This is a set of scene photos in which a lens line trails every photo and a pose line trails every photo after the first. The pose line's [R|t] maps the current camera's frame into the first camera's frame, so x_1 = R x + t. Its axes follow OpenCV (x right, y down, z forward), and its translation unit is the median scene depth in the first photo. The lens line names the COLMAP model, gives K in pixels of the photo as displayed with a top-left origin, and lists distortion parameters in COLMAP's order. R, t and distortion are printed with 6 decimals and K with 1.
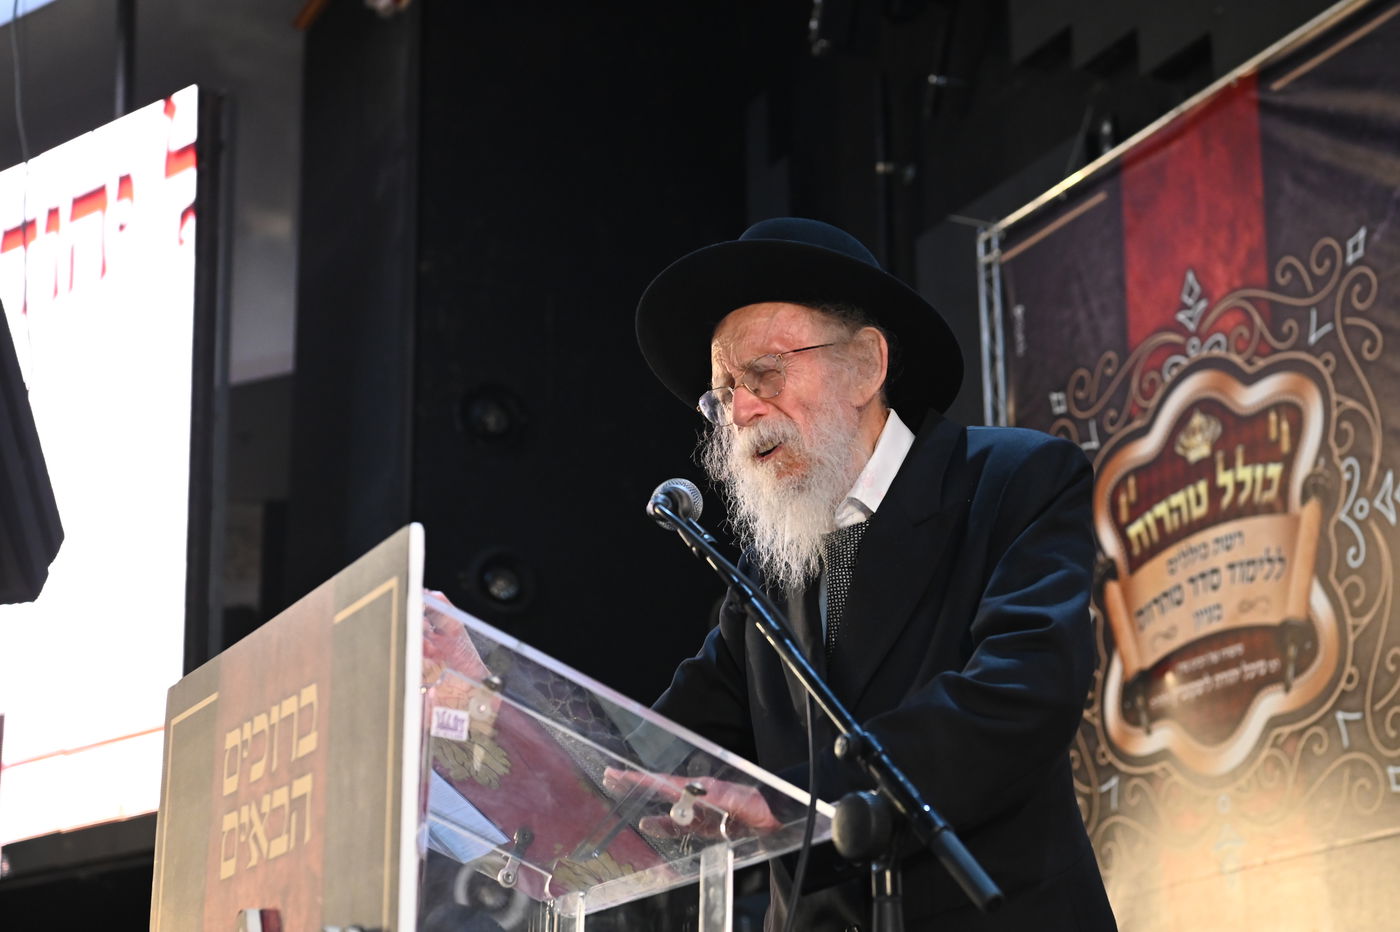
lens RADIAL K [[2655.6, 0, 695.3], [0, 2655.6, 462.7], [0, 0, 1]] dist [0.260270, 0.370218]
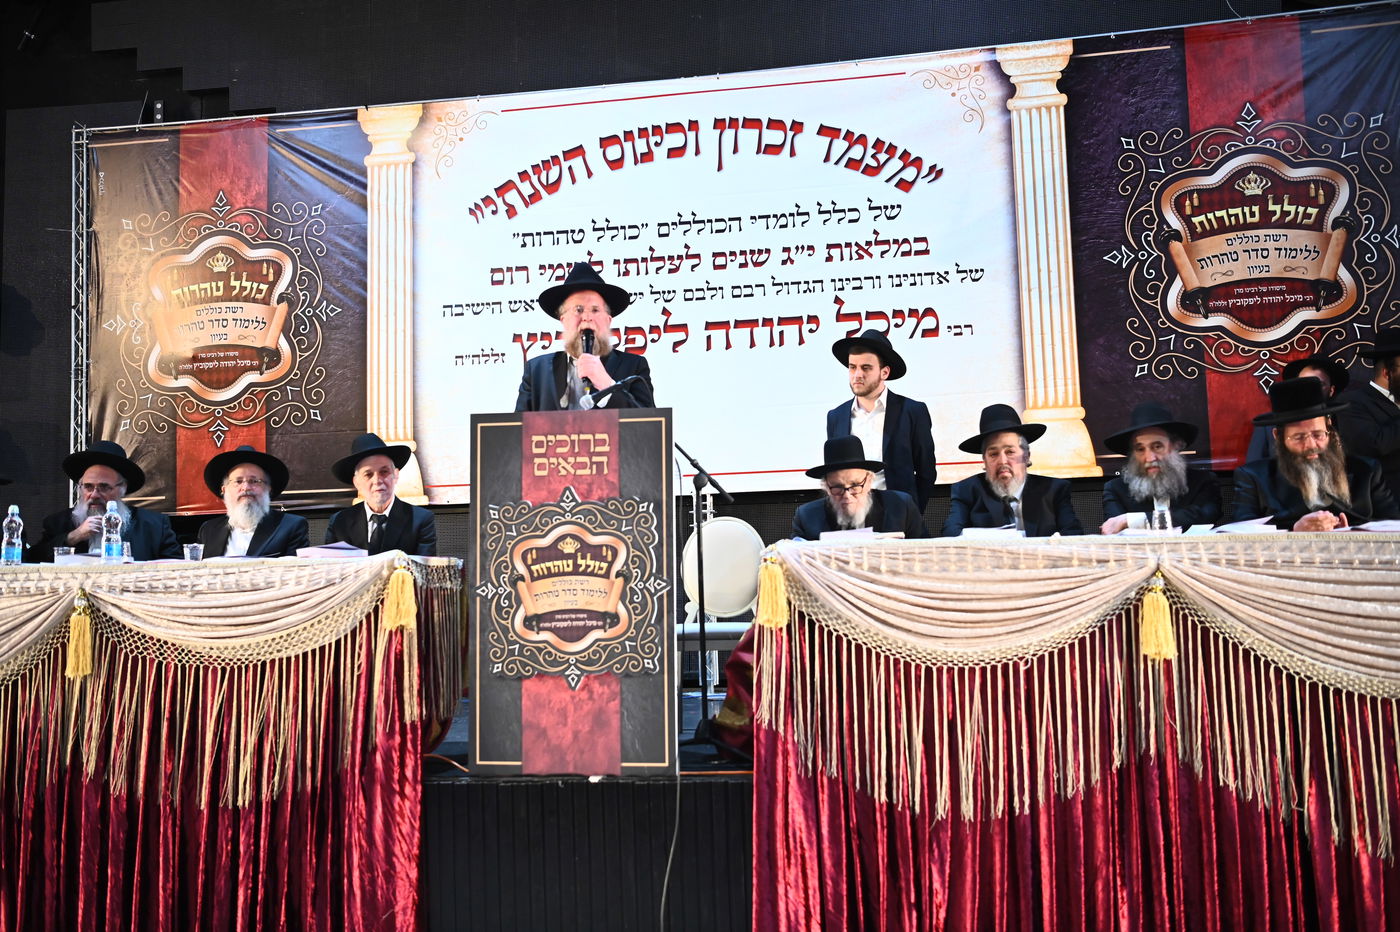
lens RADIAL K [[1357.3, 0, 695.1], [0, 1357.3, 464.8], [0, 0, 1]] dist [-0.007093, 0.101357]
pose [[0.583905, 0.071717, 0.808648, -0.569641], [-0.220251, 0.972725, 0.072769, -0.016427], [-0.781374, -0.220596, 0.583775, -0.097552]]
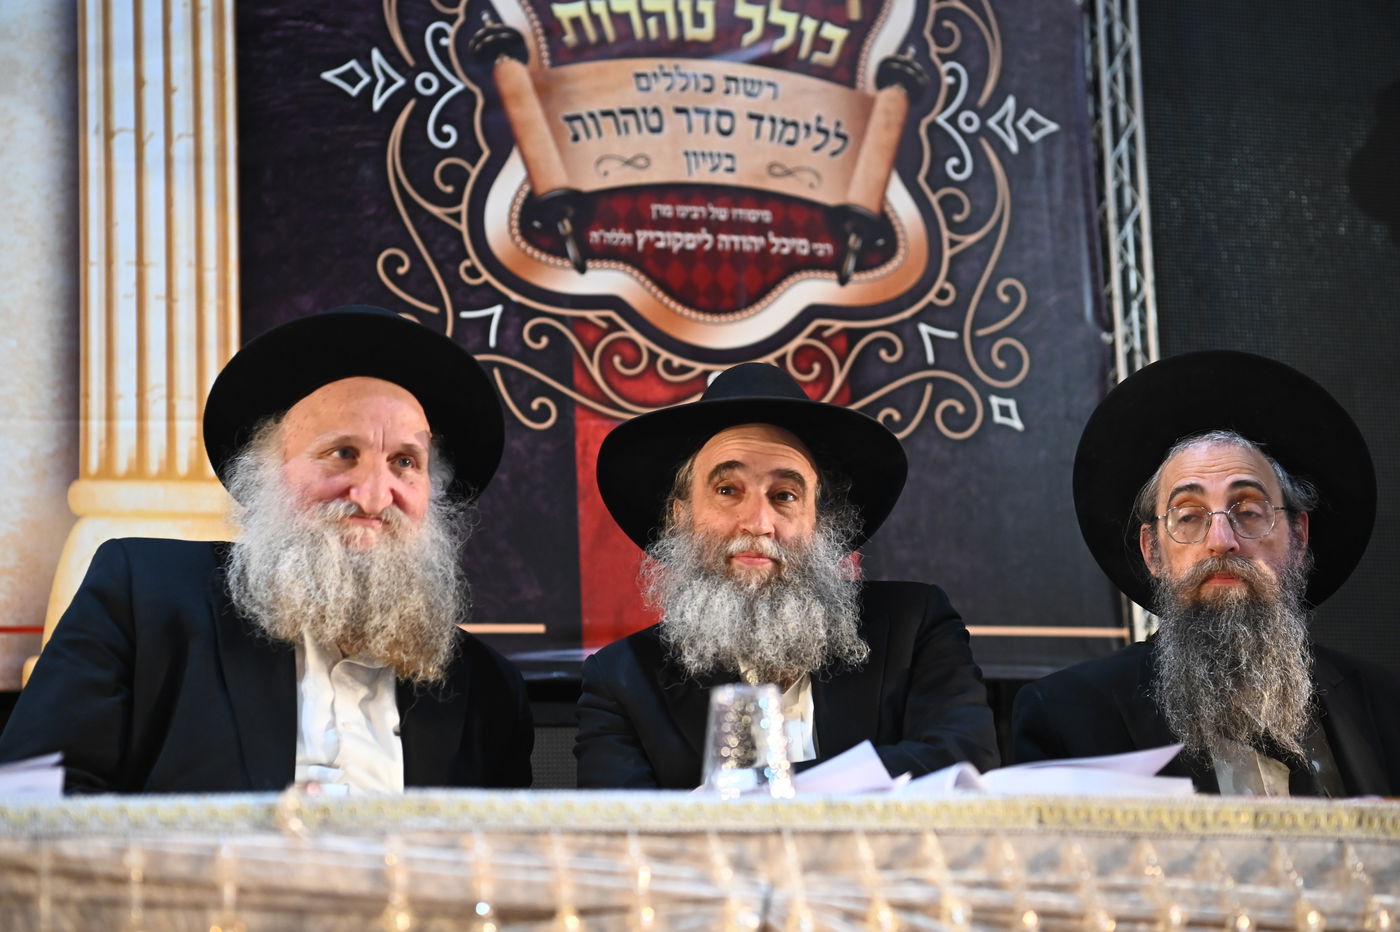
lens RADIAL K [[2655.6, 0, 695.3], [0, 2655.6, 462.7], [0, 0, 1]] dist [0.260270, 0.370218]
pose [[0.134533, 0.191560, 0.972217, -0.200281], [-0.263617, 0.952698, -0.151235, 0.024866], [-0.955200, -0.235946, 0.178668, 0.062302]]
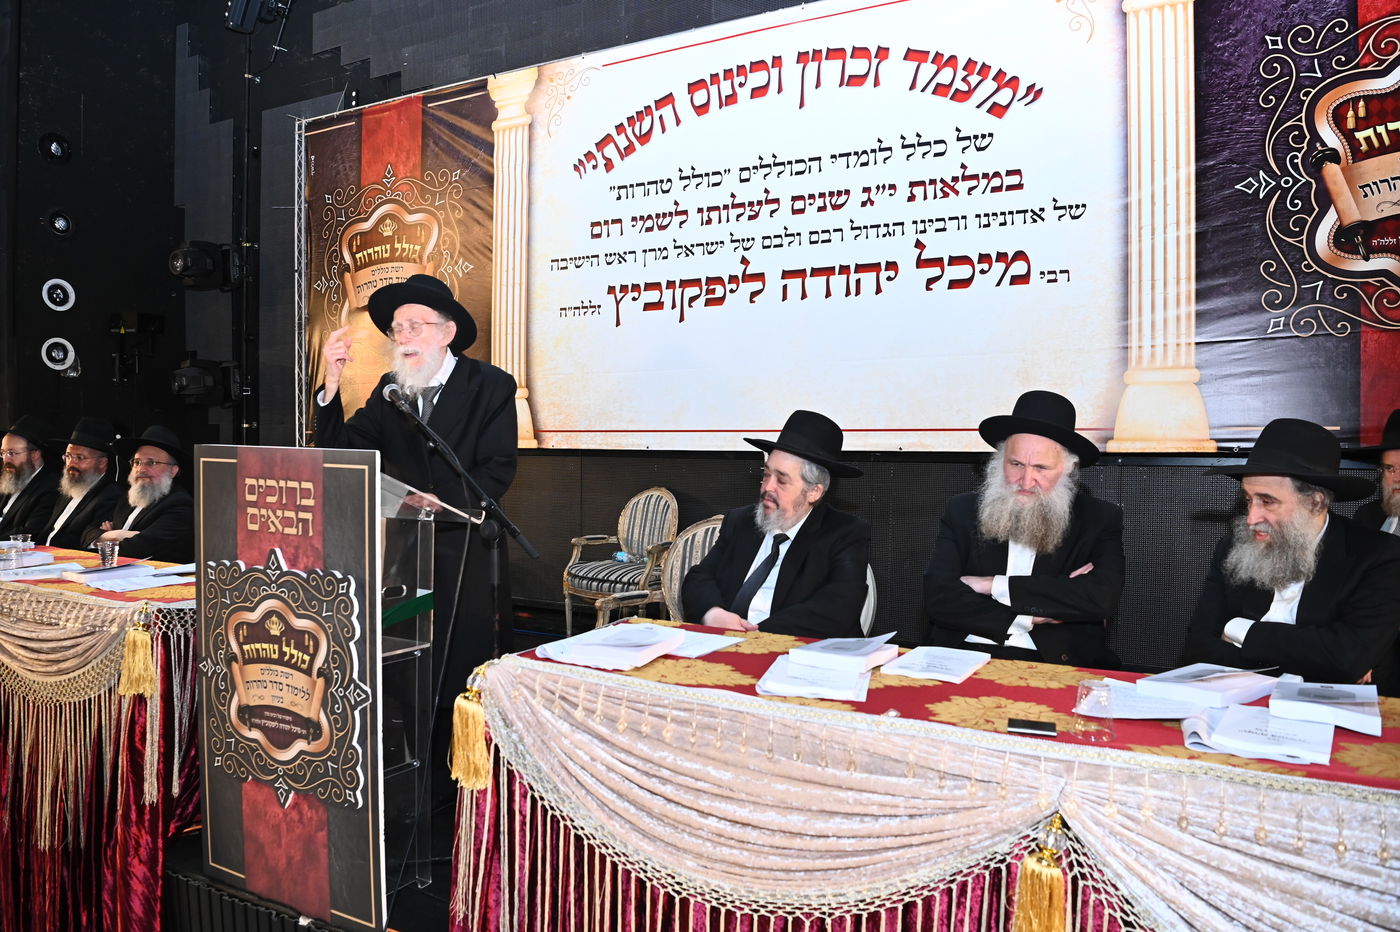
lens RADIAL K [[960.0, 0, 693.7], [0, 960.0, 466.3], [0, 0, 1]] dist [-0.074991, 0.016930]
pose [[0.810905, -0.005455, 0.585153, -0.138531], [-0.183114, 0.947373, 0.262592, -0.095961], [-0.555790, -0.320087, 0.767230, -0.009220]]
